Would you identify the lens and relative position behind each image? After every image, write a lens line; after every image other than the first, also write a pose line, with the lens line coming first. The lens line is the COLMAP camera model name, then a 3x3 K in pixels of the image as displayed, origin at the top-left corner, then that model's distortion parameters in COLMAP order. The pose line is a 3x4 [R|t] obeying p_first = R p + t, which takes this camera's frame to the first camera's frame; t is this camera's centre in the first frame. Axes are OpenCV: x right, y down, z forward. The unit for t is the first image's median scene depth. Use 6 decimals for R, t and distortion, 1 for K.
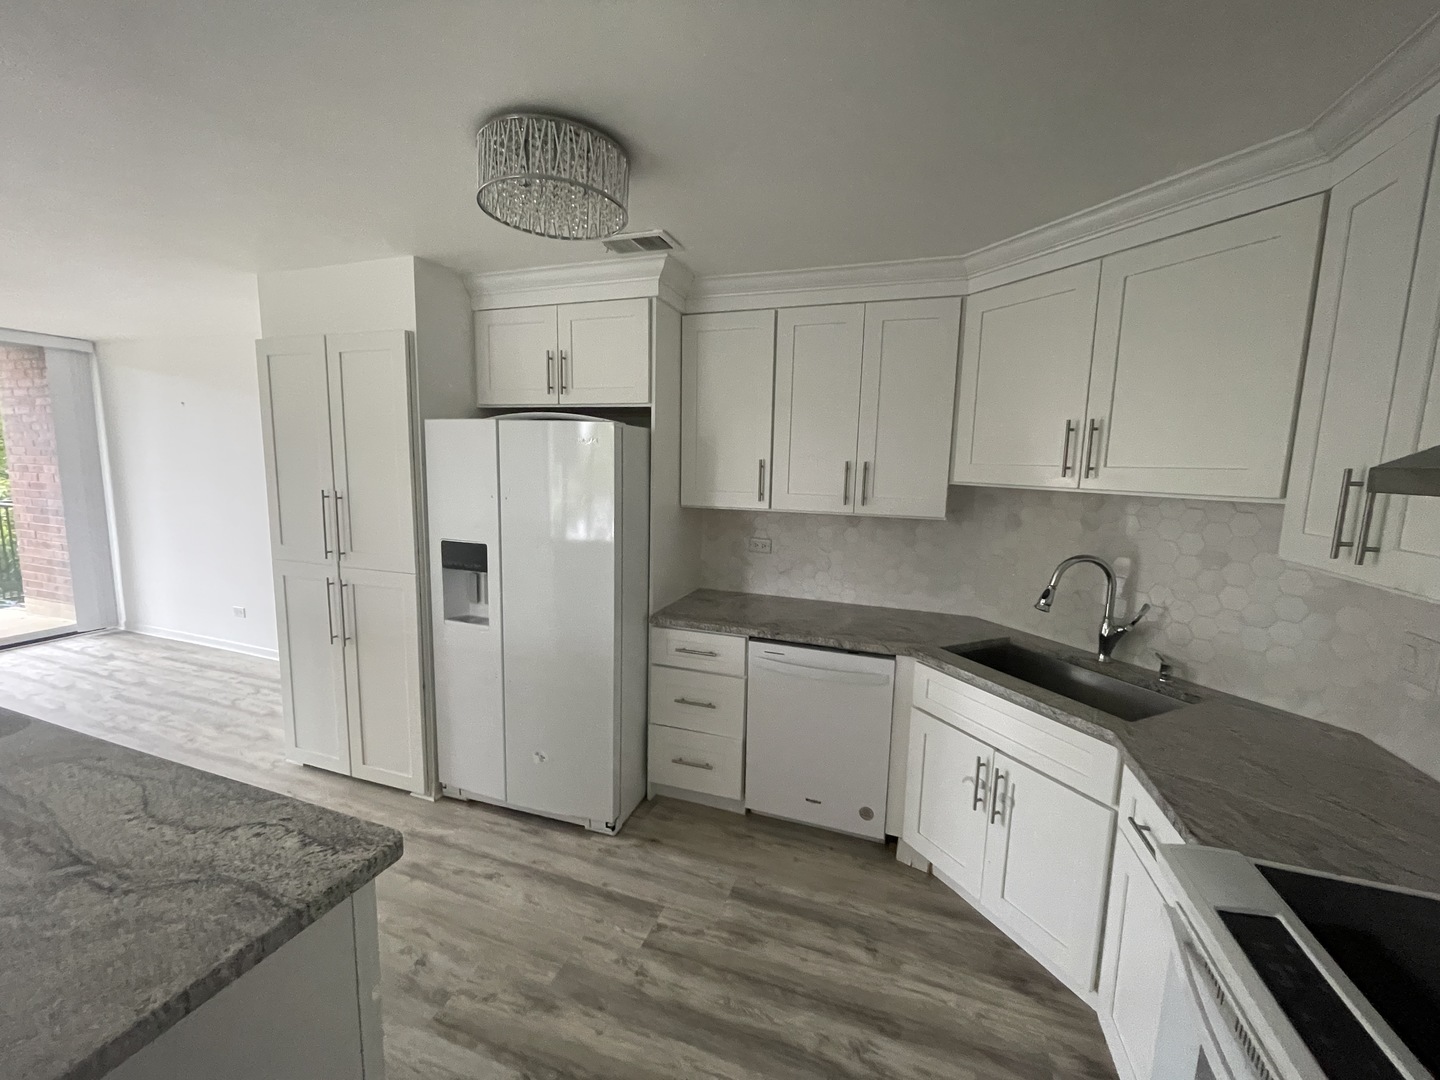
lens RADIAL K [[582.9, 0, 715.1], [0, 582.9, 538.1], [0, 0, 1]] dist [-0.002298, 0.001402]
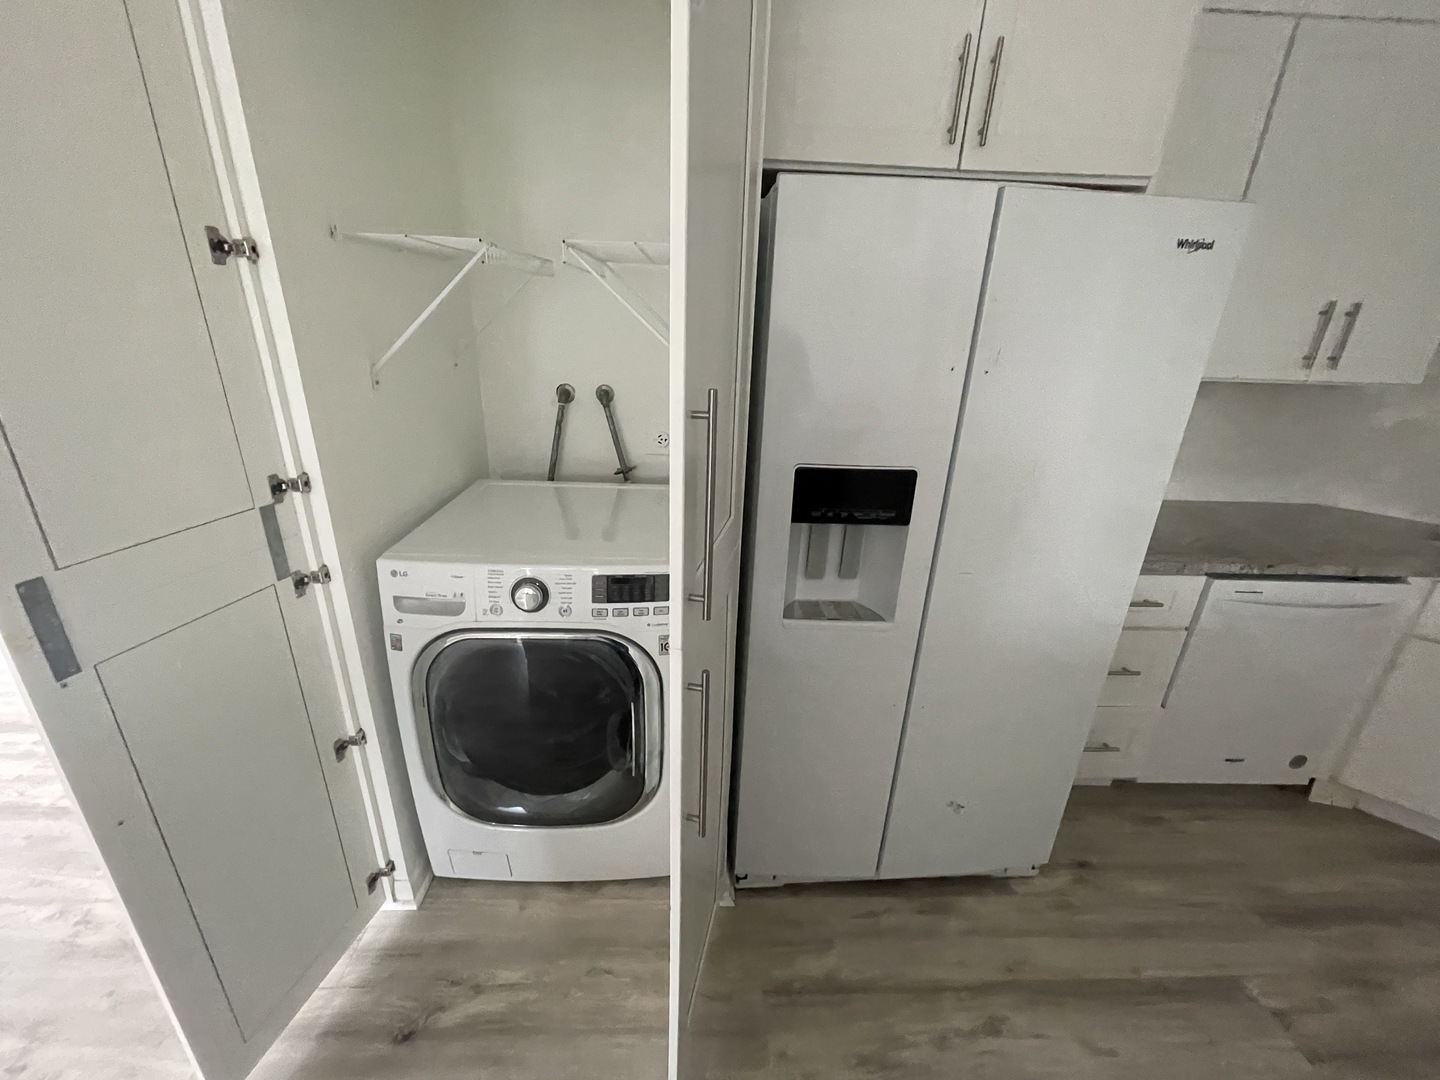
lens RADIAL K [[582.9, 0, 721.9], [0, 582.9, 542.1], [0, 0, 1]] dist [-0.002298, 0.001402]
pose [[0.929154, -0.124644, 0.348048, -0.732328], [0.034266, 0.966433, 0.254624, -0.061570], [-0.368102, -0.224659, 0.902236, 0.621515]]
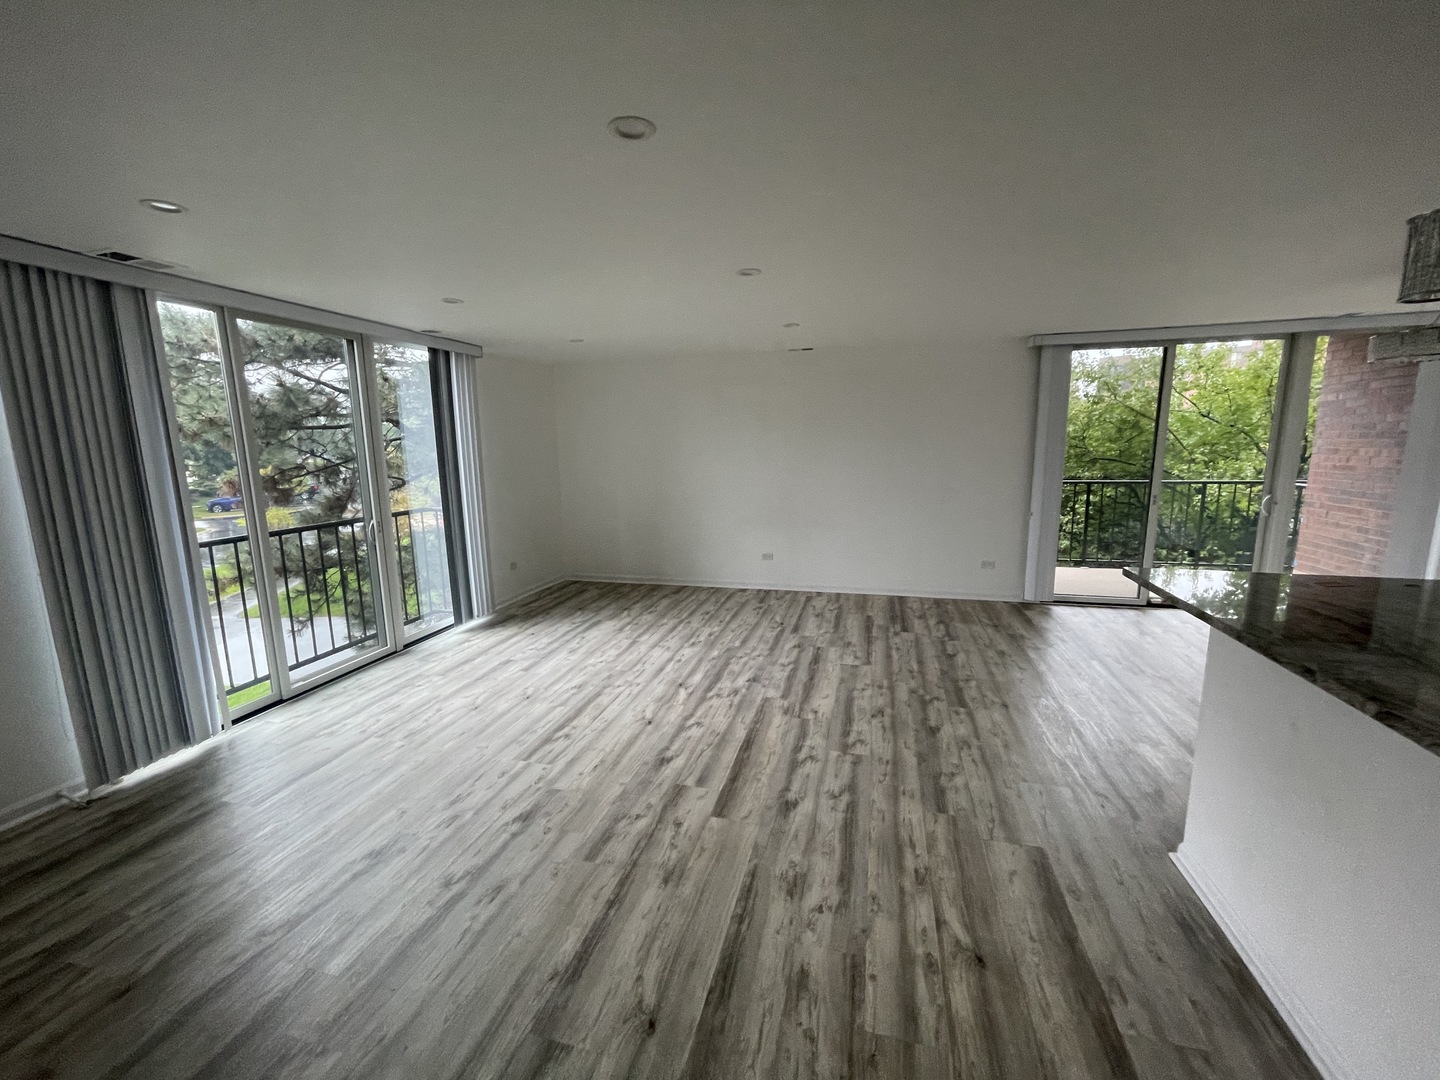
lens RADIAL K [[582.9, 0, 719.5], [0, 582.9, 538.9], [0, 0, 1]] dist [-0.002298, 0.001402]
pose [[0.075990, 0.139742, -0.987268, -0.443500], [-0.107986, 0.985460, 0.131174, 0.044659], [0.991244, 0.096643, 0.089975, -0.424925]]
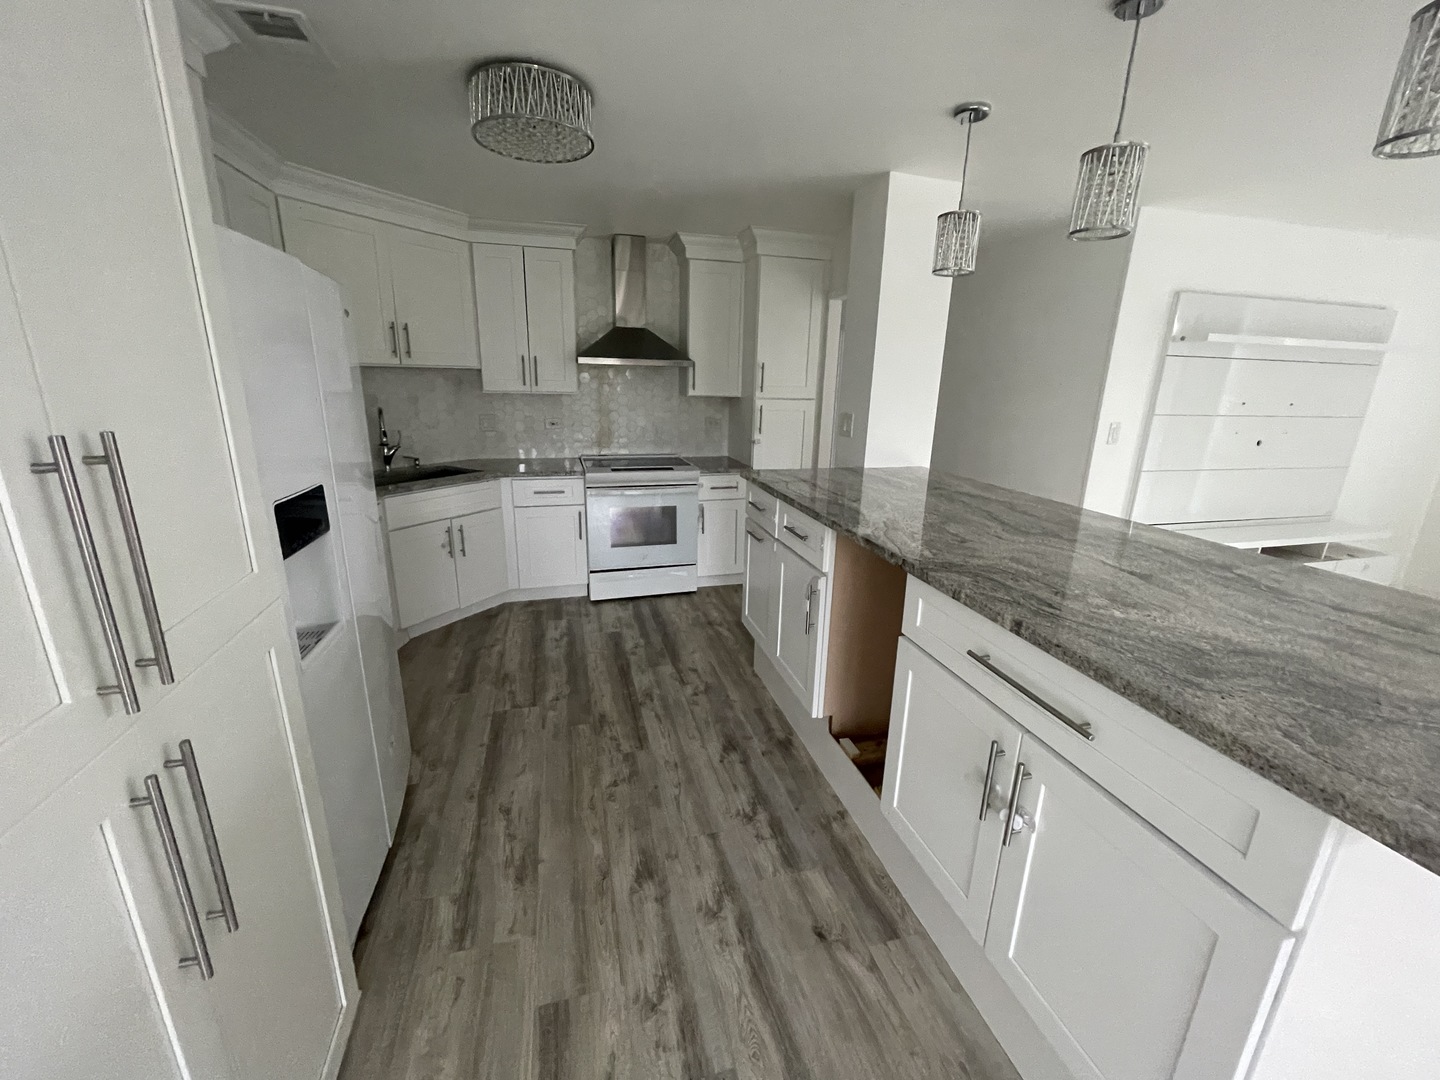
lens RADIAL K [[582.9, 0, 720.4], [0, 582.9, 538.2], [0, 0, 1]] dist [-0.002298, 0.001402]
pose [[-0.573778, -0.250372, 0.779803, -1.105311], [0.067255, 0.934508, 0.349530, -0.116727], [-0.816245, 0.252999, -0.519361, 1.010539]]
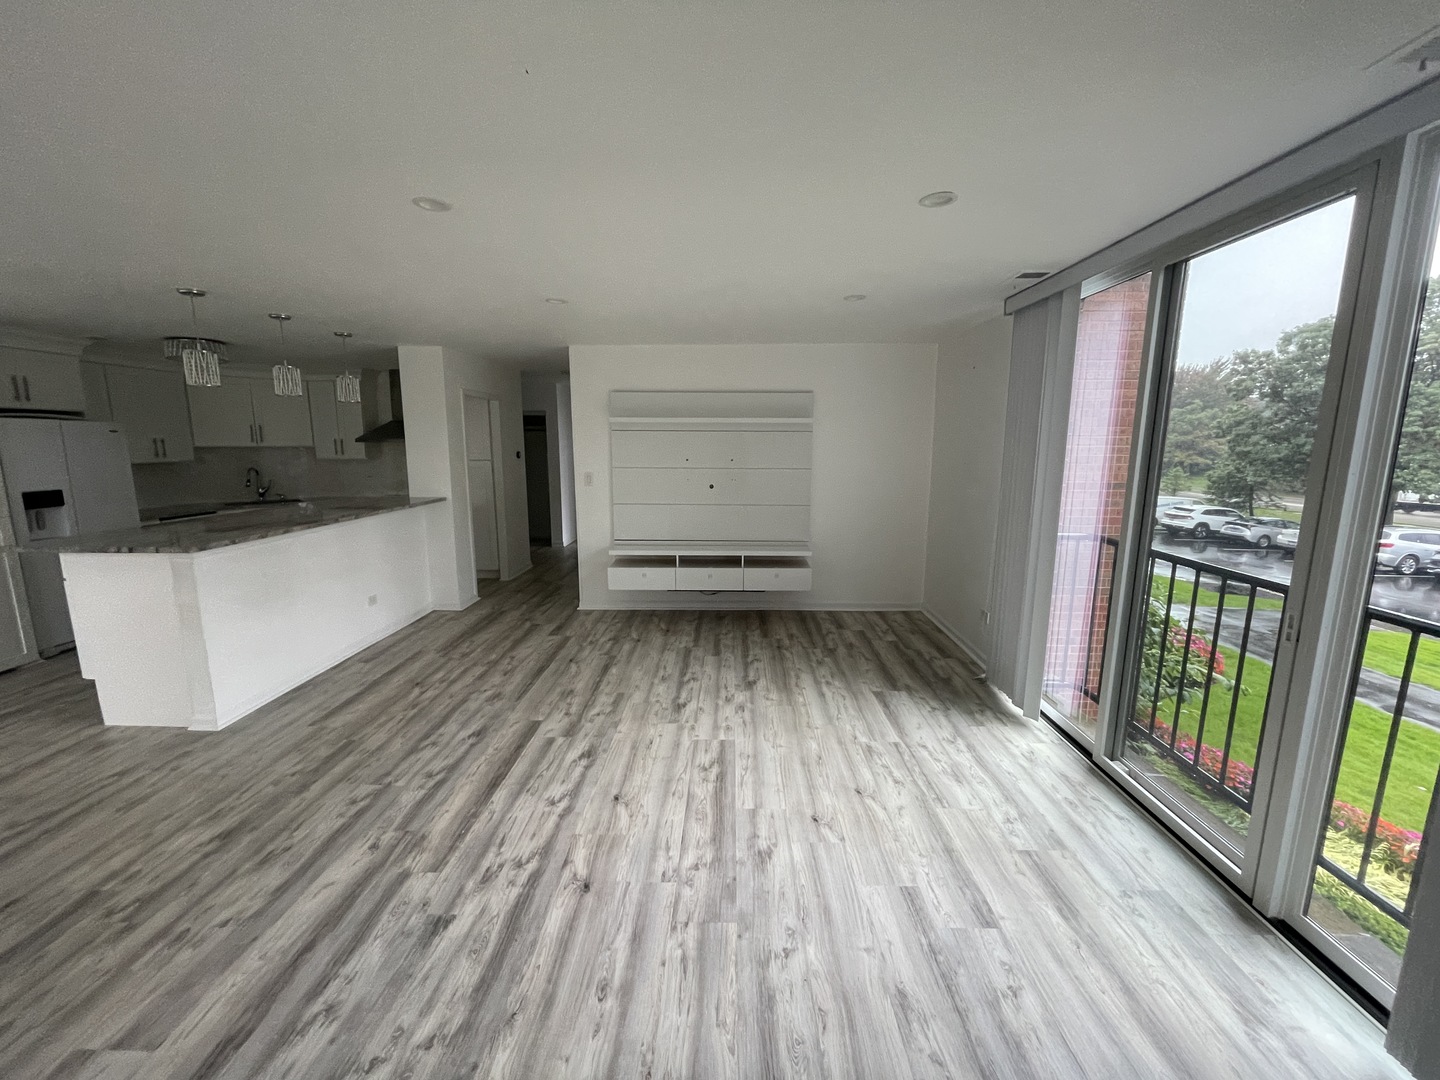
lens RADIAL K [[582.9, 0, 719.0], [0, 582.9, 541.1], [0, 0, 1]] dist [-0.002298, 0.001402]
pose [[-0.309732, -0.186080, 0.932438, -2.759875], [0.112120, 0.966673, 0.230156, -0.022640], [-0.944190, 0.175831, -0.278546, -0.384147]]
